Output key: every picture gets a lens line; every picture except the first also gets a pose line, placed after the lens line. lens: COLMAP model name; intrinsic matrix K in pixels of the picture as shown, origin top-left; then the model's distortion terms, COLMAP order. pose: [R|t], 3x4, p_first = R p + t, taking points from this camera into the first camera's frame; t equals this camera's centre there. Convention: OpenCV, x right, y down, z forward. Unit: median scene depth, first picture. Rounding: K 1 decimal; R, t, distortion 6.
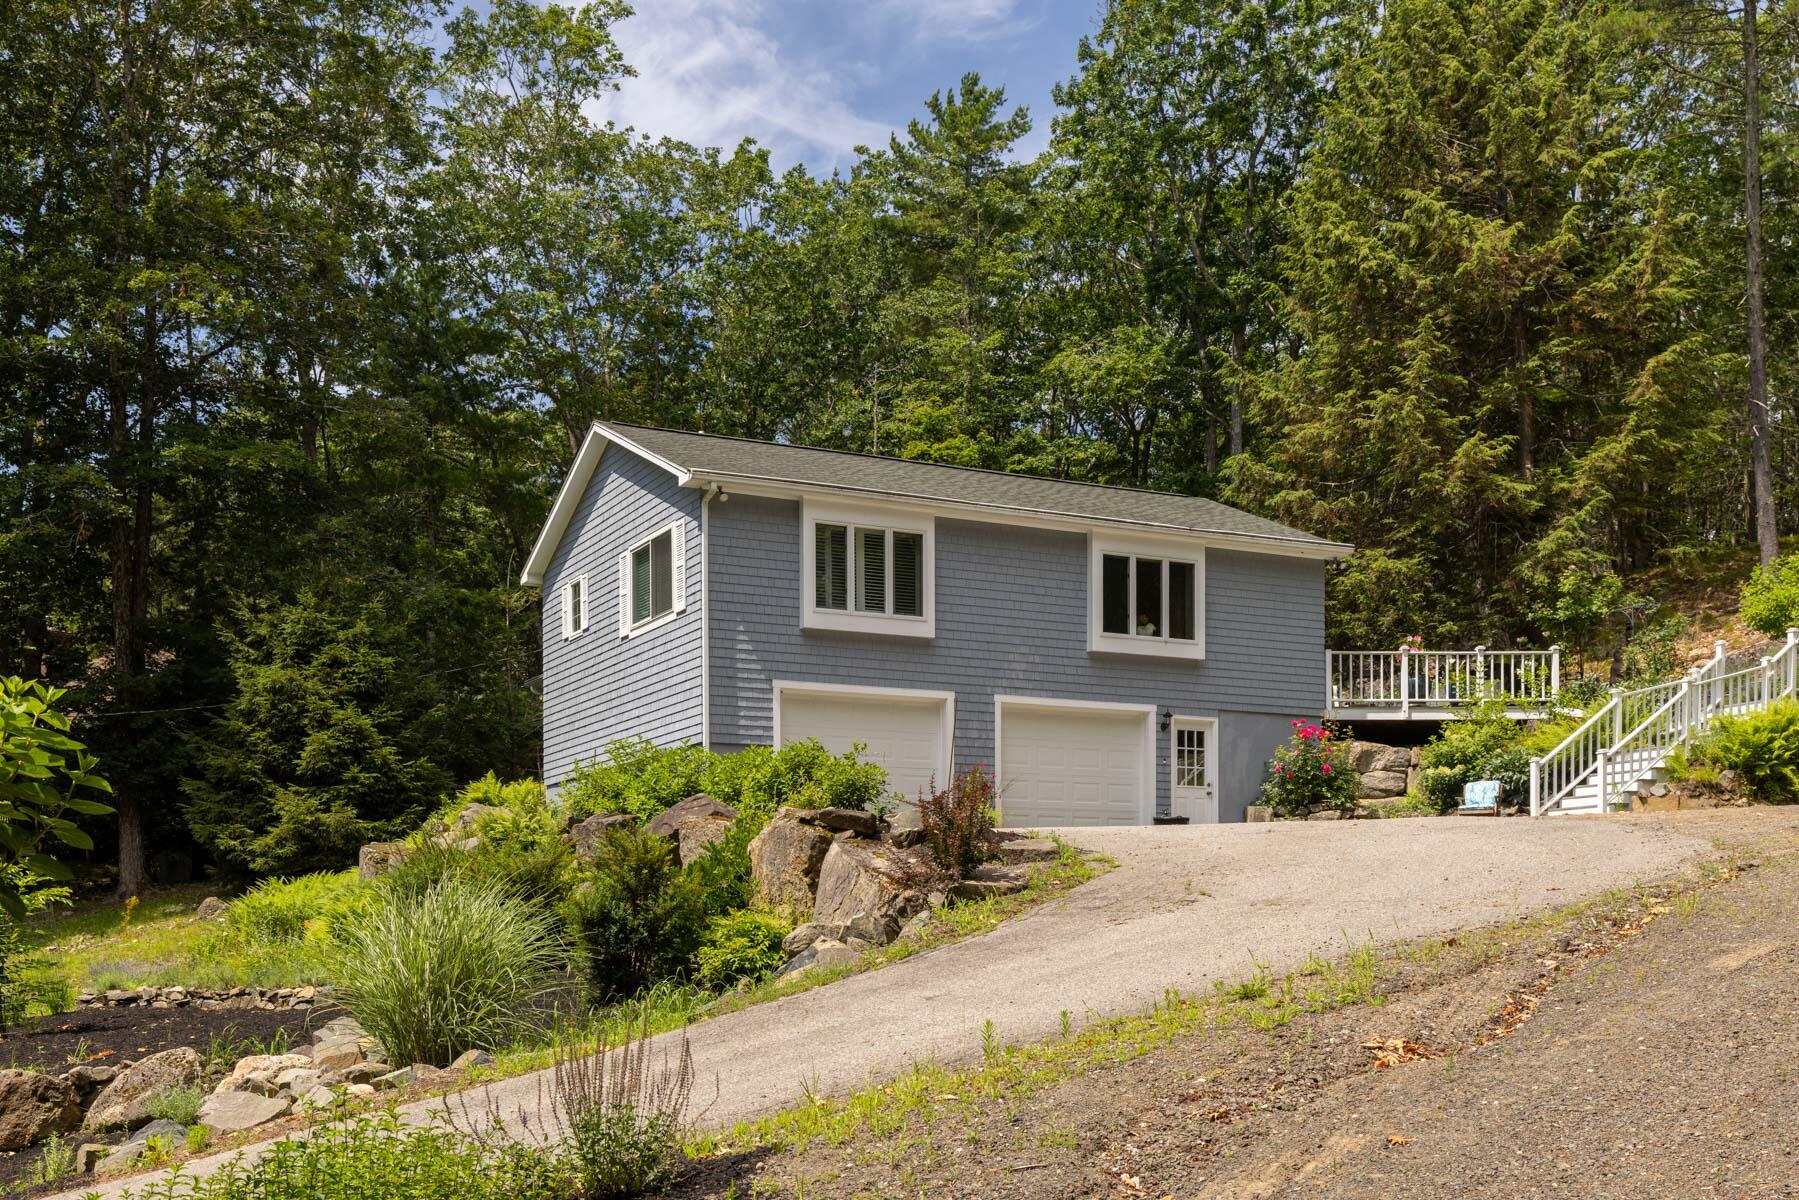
lens RADIAL K [[1792.2, 0, 898.7], [0, 1792.2, 591.7], [0, 0, 1]] dist [0.011212, 0.000000]
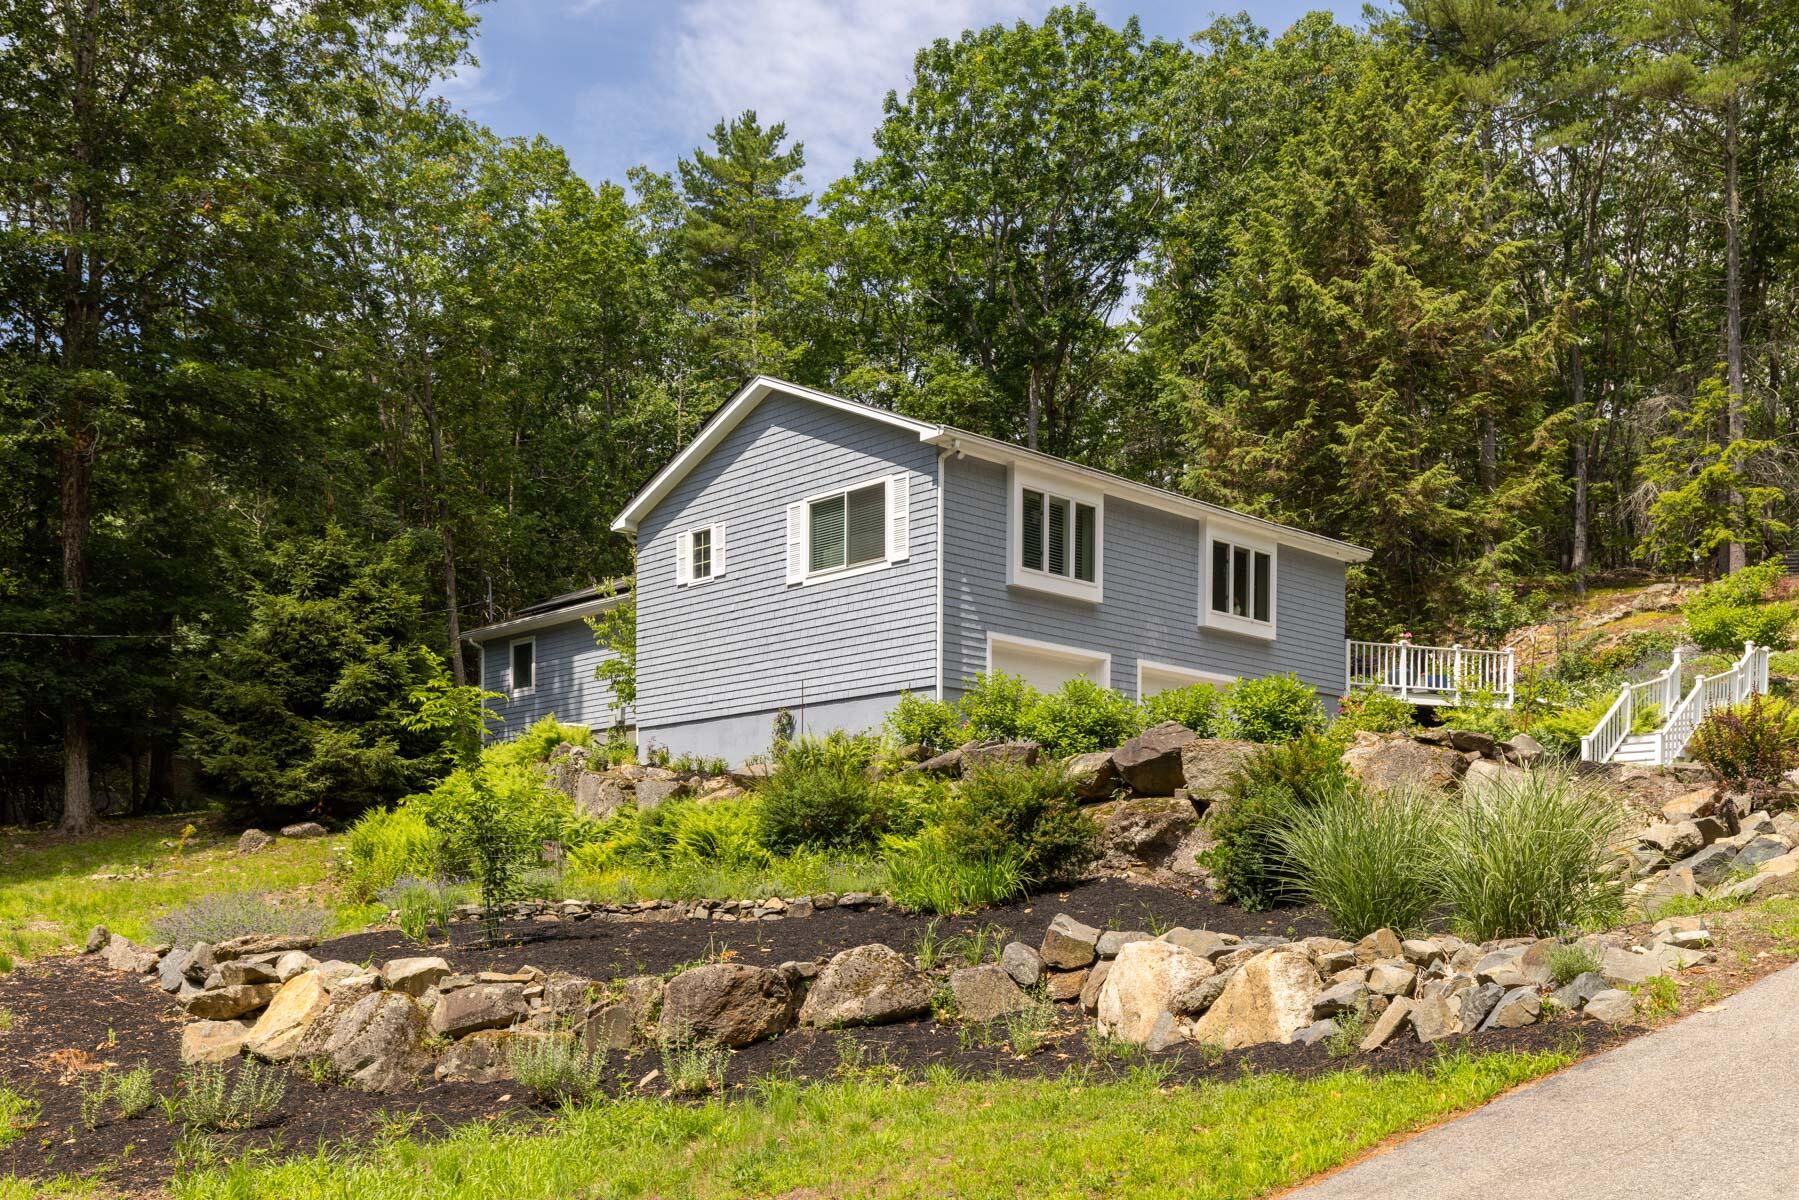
lens RADIAL K [[1622.3, 0, 899.9], [0, 1622.3, 606.9], [0, 0, 1]] dist [0.005419, 0.004205]
pose [[0.960245, 0.064846, 0.271522, -0.340285], [-0.065220, 0.997842, -0.007655, 0.040648], [-0.271432, -0.010358, 0.962402, 0.078641]]
